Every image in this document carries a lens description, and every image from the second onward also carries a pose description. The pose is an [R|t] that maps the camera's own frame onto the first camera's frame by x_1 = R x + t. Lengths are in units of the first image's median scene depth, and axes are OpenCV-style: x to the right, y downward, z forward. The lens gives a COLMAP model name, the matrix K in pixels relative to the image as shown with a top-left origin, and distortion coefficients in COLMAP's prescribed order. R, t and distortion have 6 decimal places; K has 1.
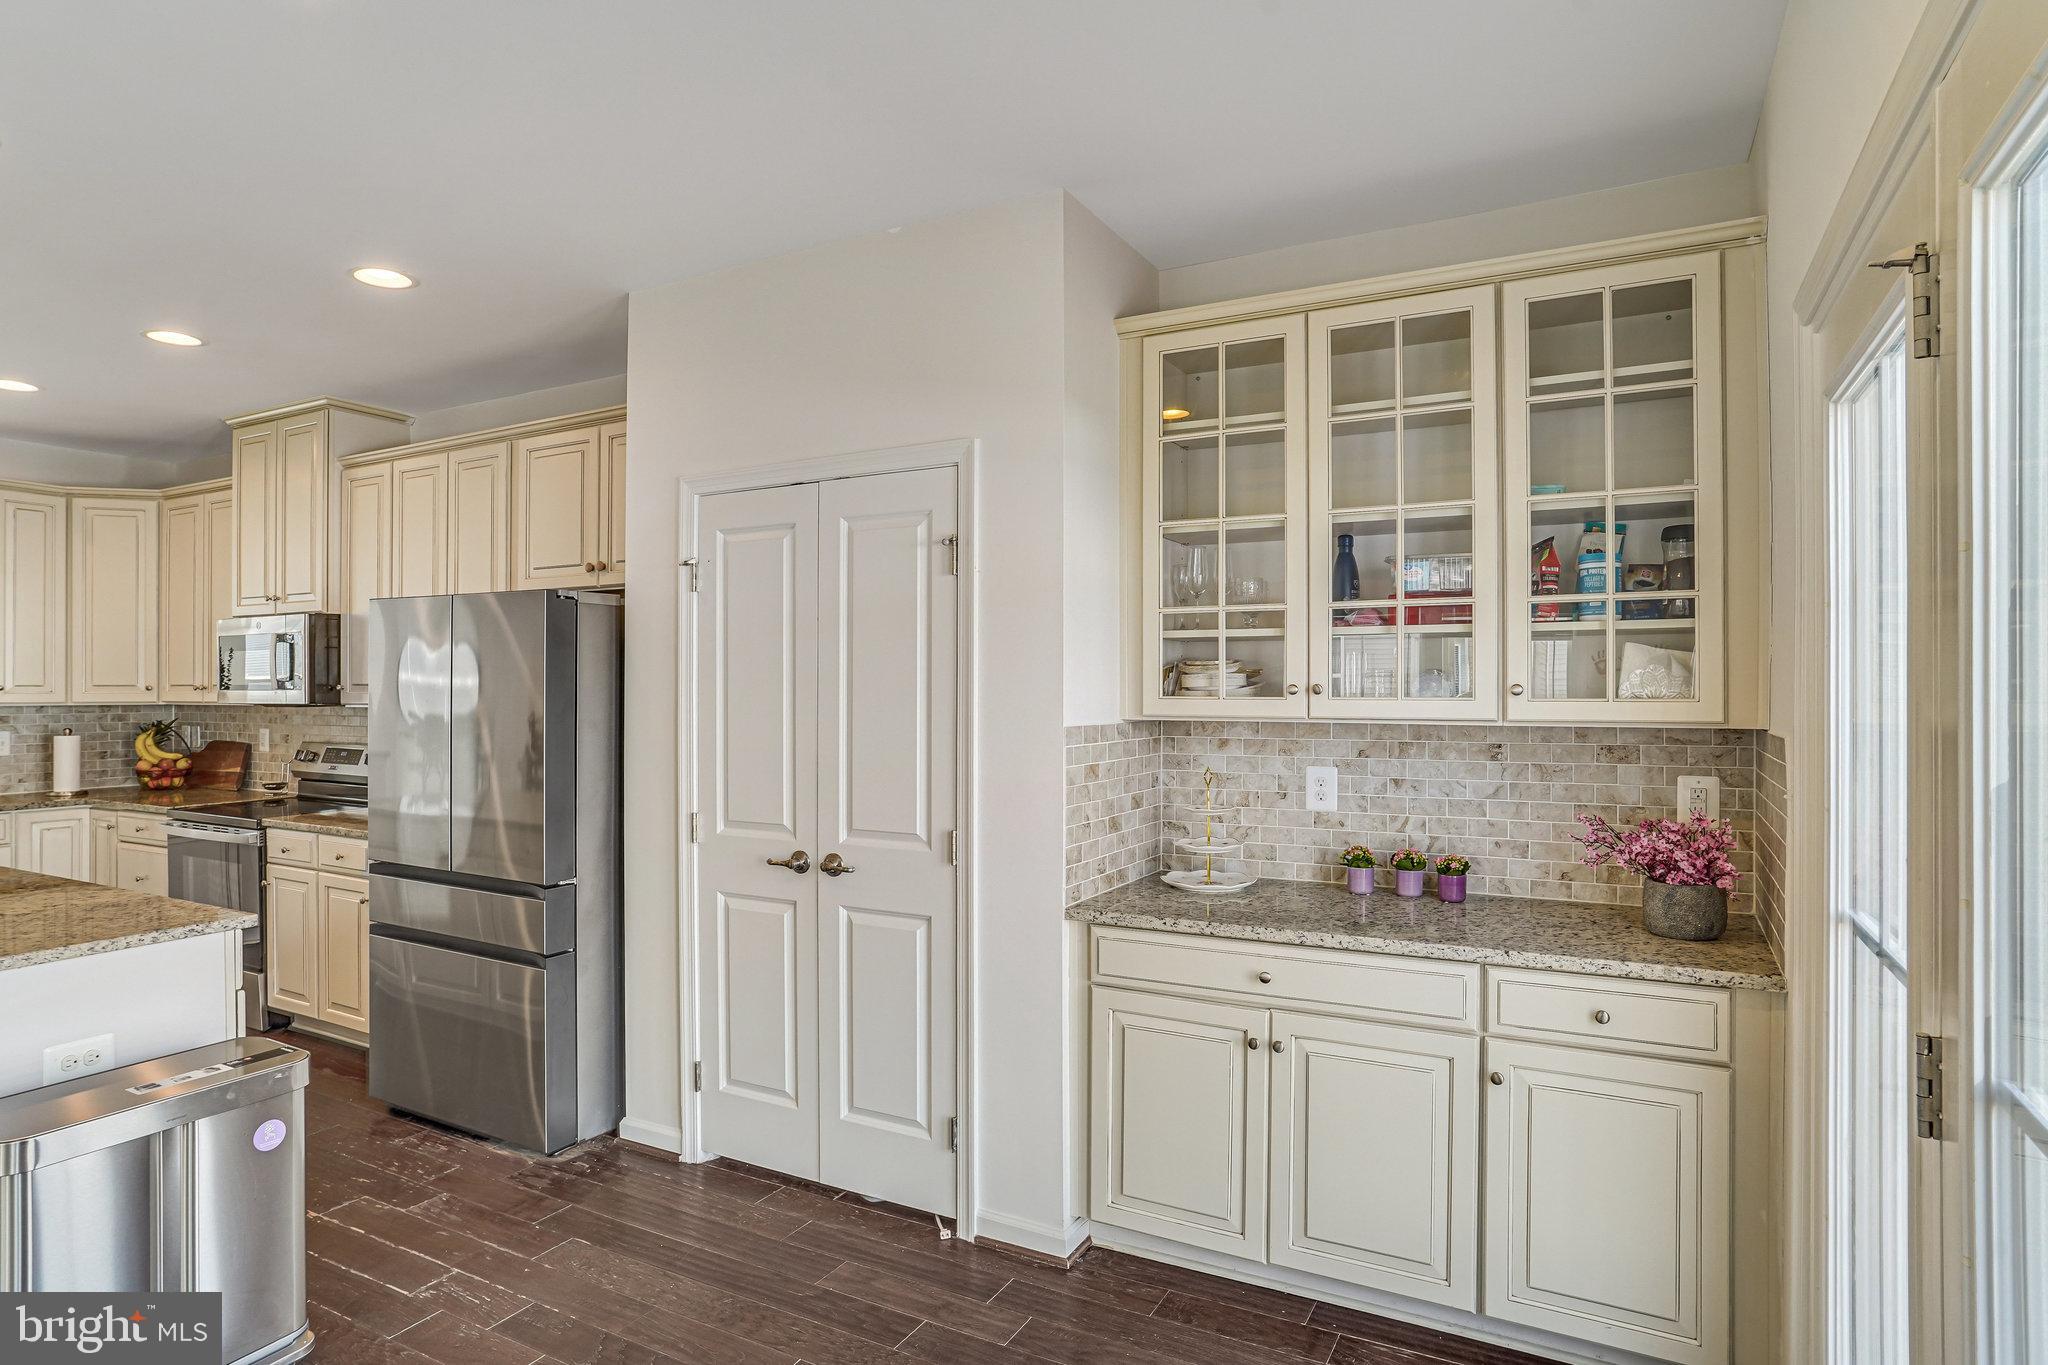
lens RADIAL K [[1098.8, 0, 1024.0], [0, 1098.8, 682.5], [0, 0, 1]] dist [-0.064208, 0.036292]
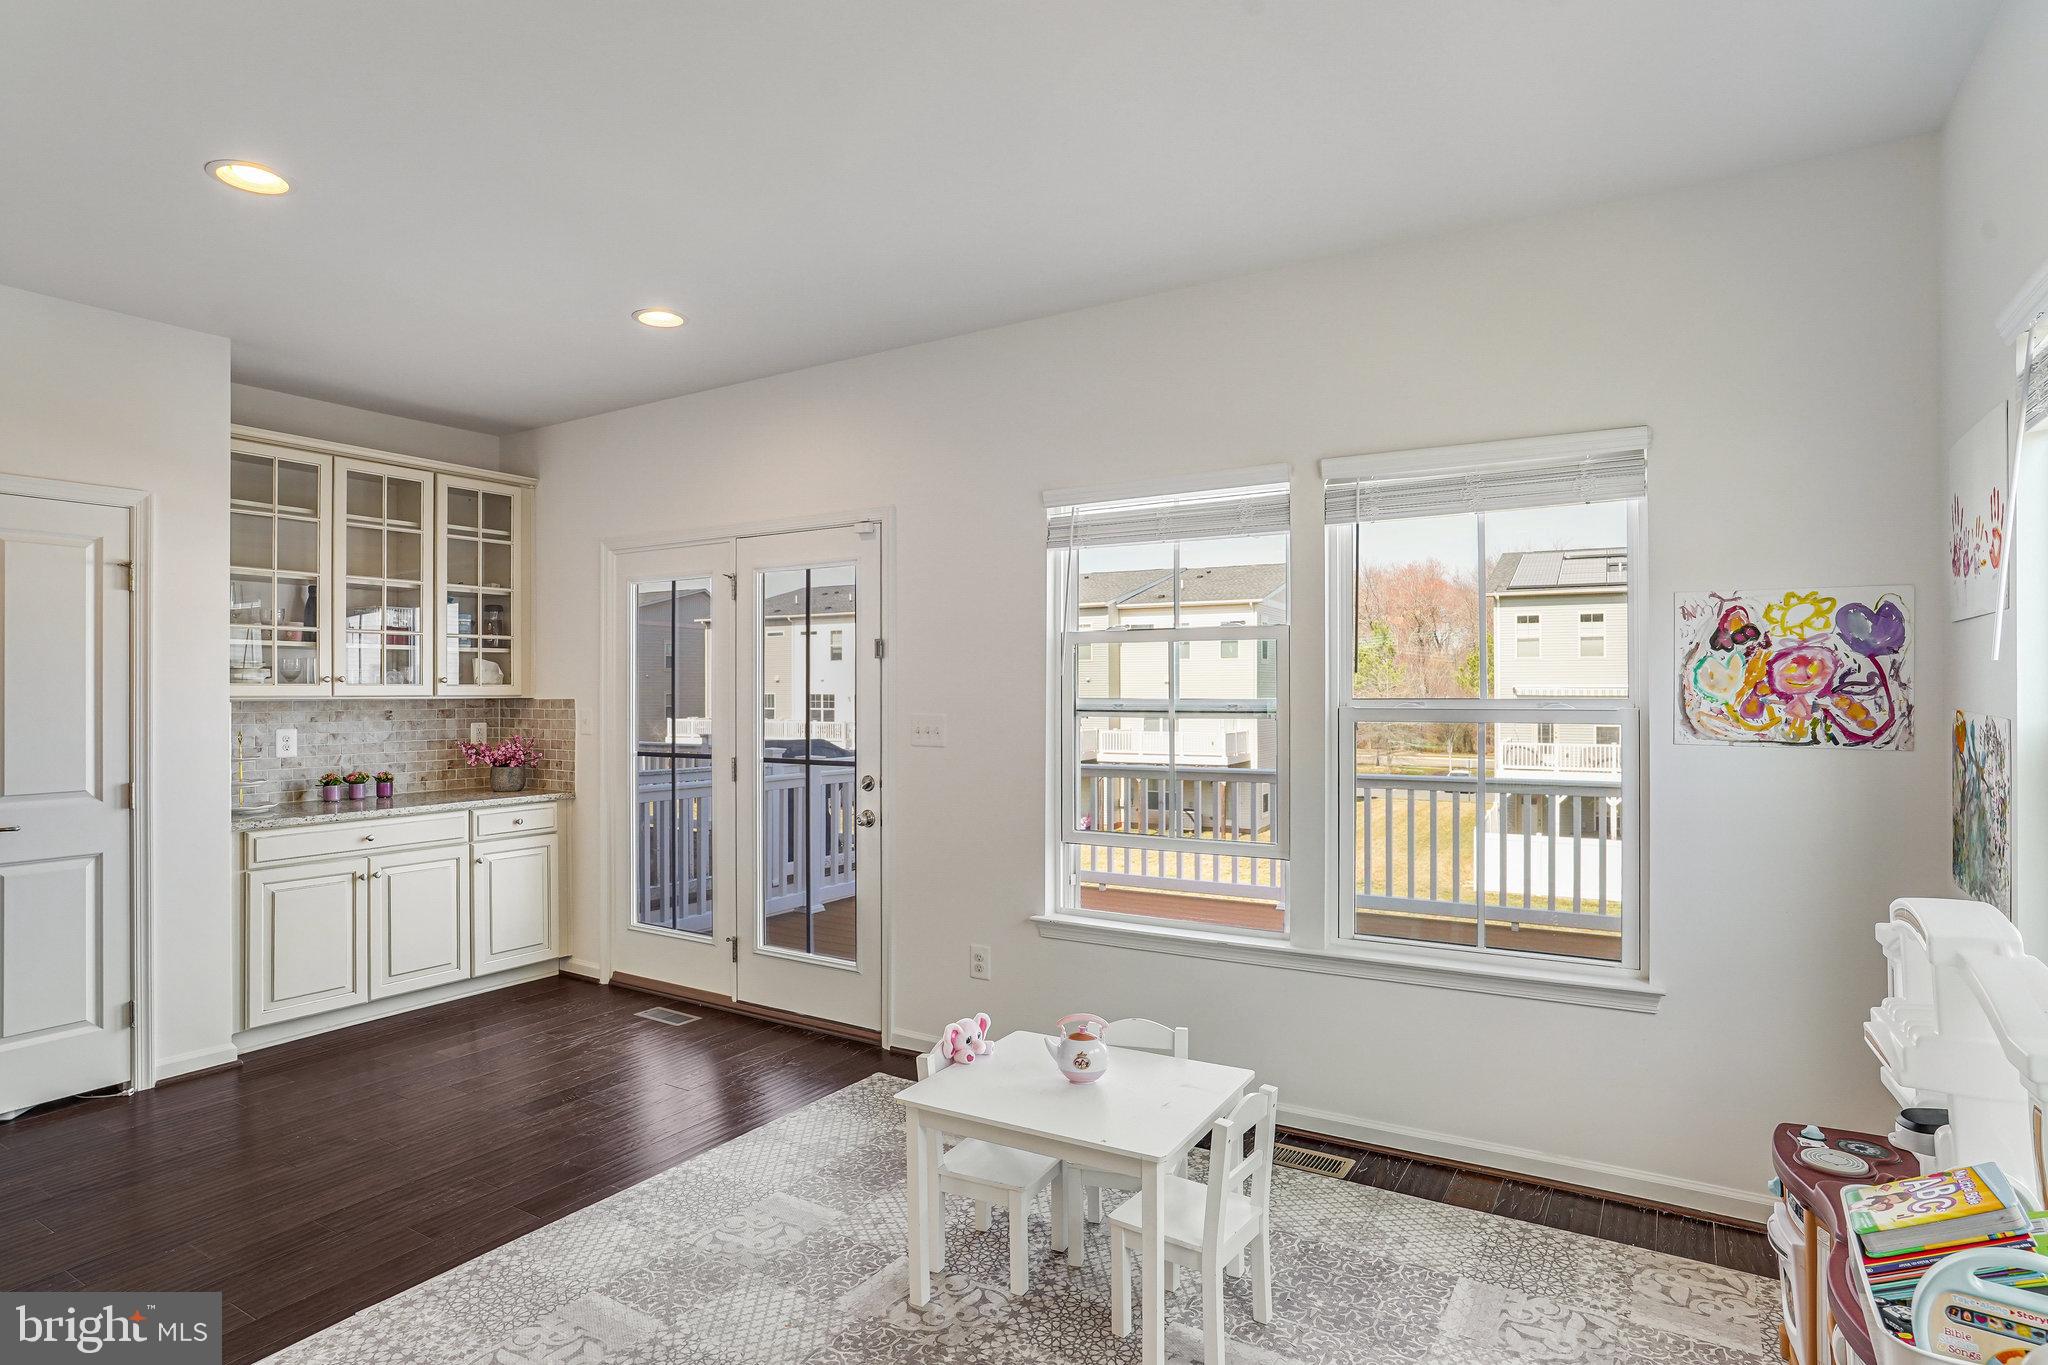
lens RADIAL K [[1076.6, 0, 1024.0], [0, 1076.6, 682.5], [0, 0, 1]] dist [-0.054060, 0.032244]
pose [[0.048435, 0.007478, 0.998798, -1.313007], [0.001595, 0.999970, -0.007564, 0.025073], [-0.998825, 0.001959, 0.048422, -0.147958]]
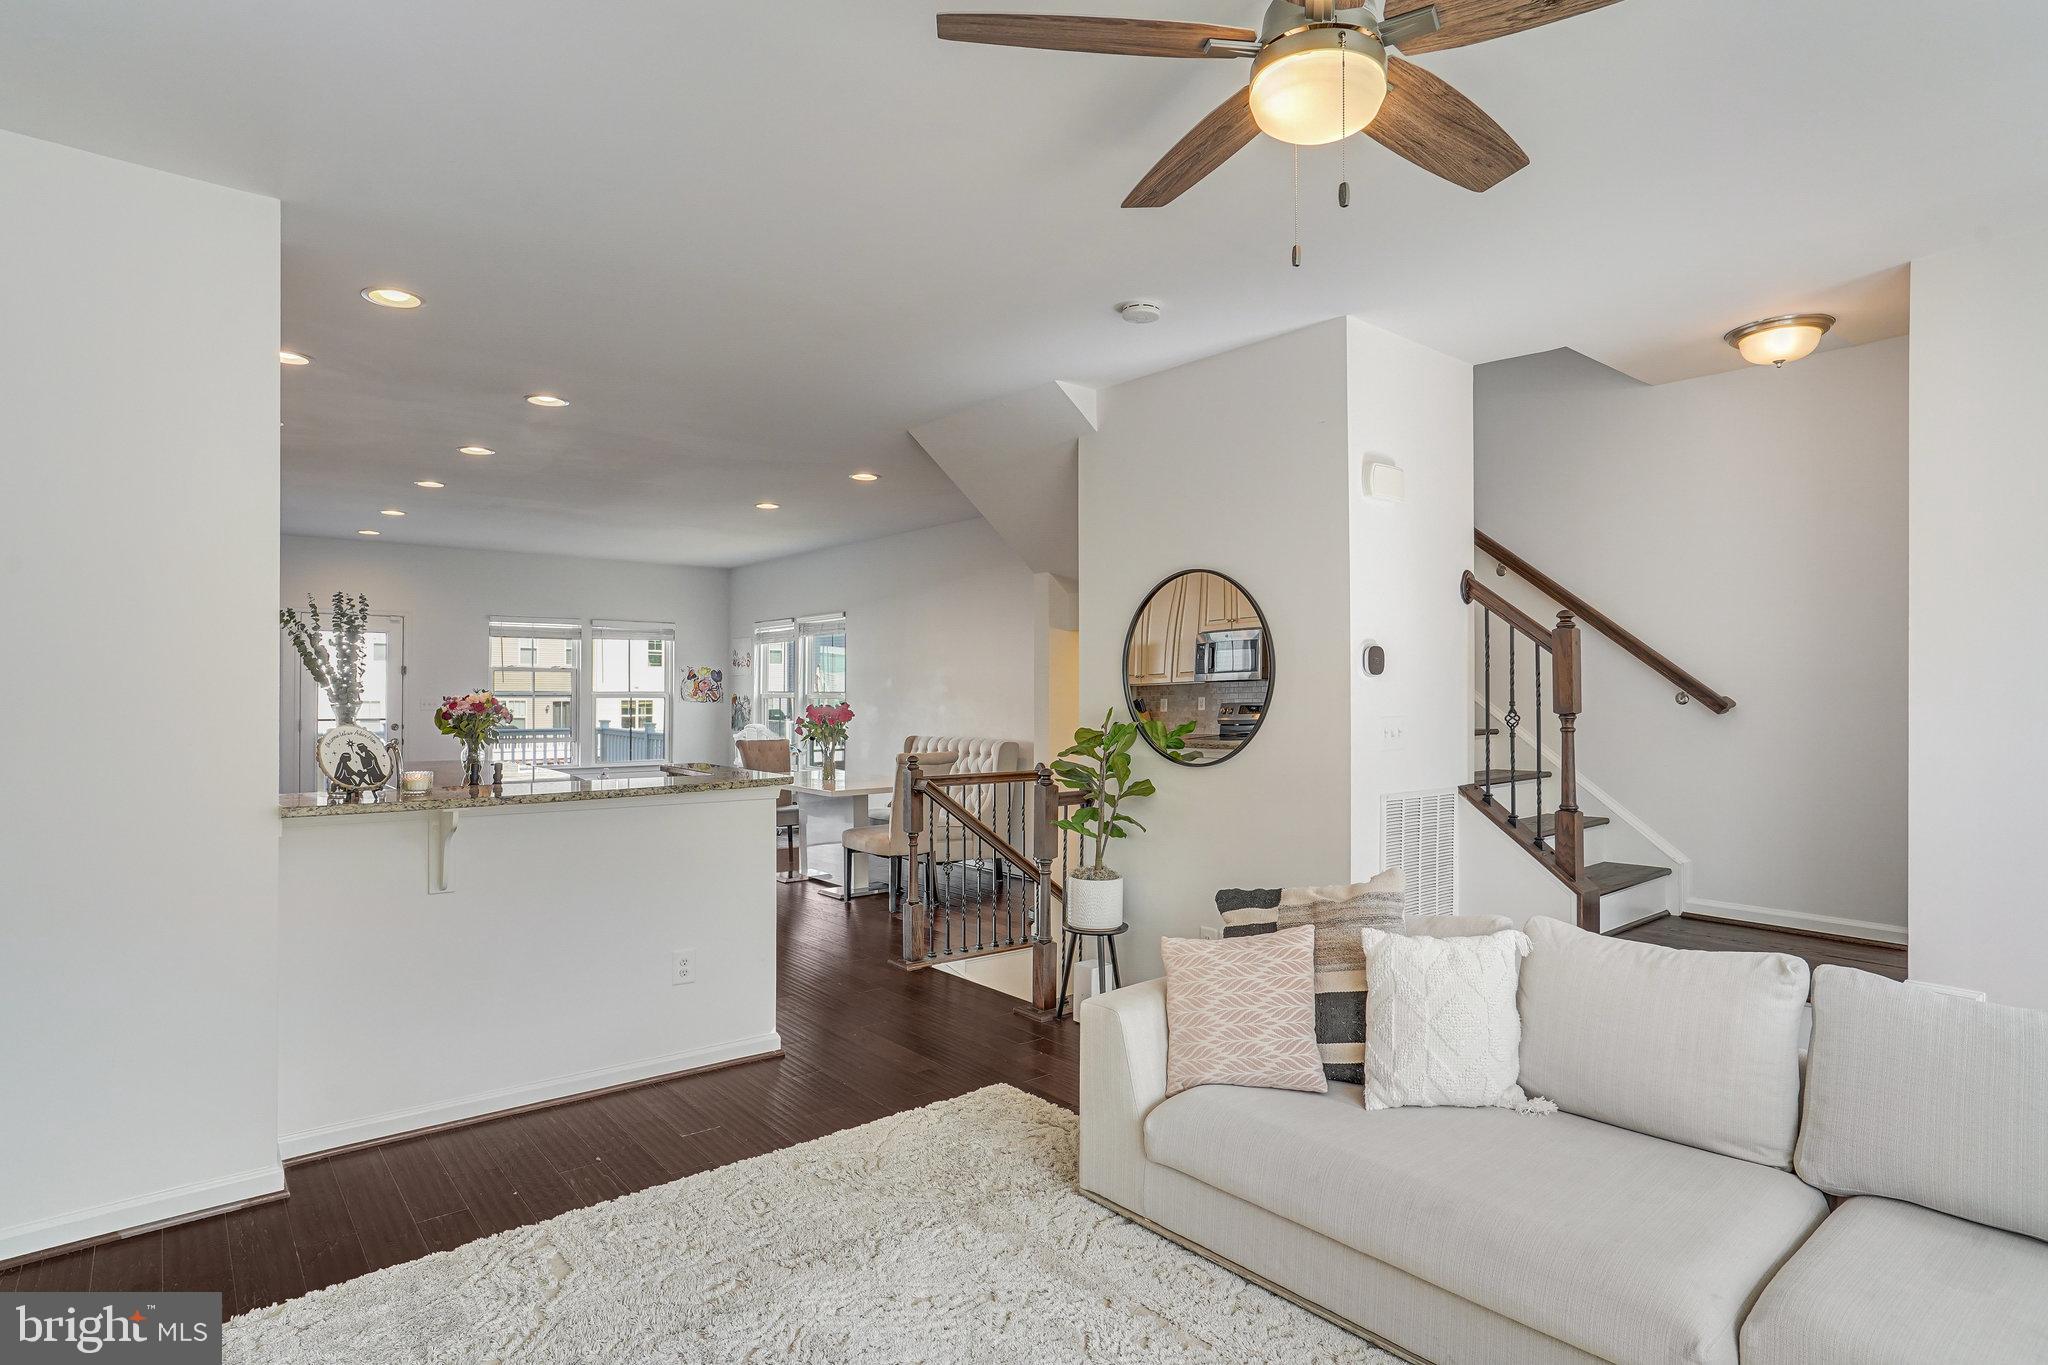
lens RADIAL K [[1076.6, 0, 1024.0], [0, 1076.6, 682.5], [0, 0, 1]] dist [-0.054060, 0.032244]
pose [[-0.927061, -0.000389, 0.374910, -3.087771], [-0.004356, 0.999943, -0.009734, 0.033782], [-0.374885, -0.010657, -0.927010, 2.661307]]
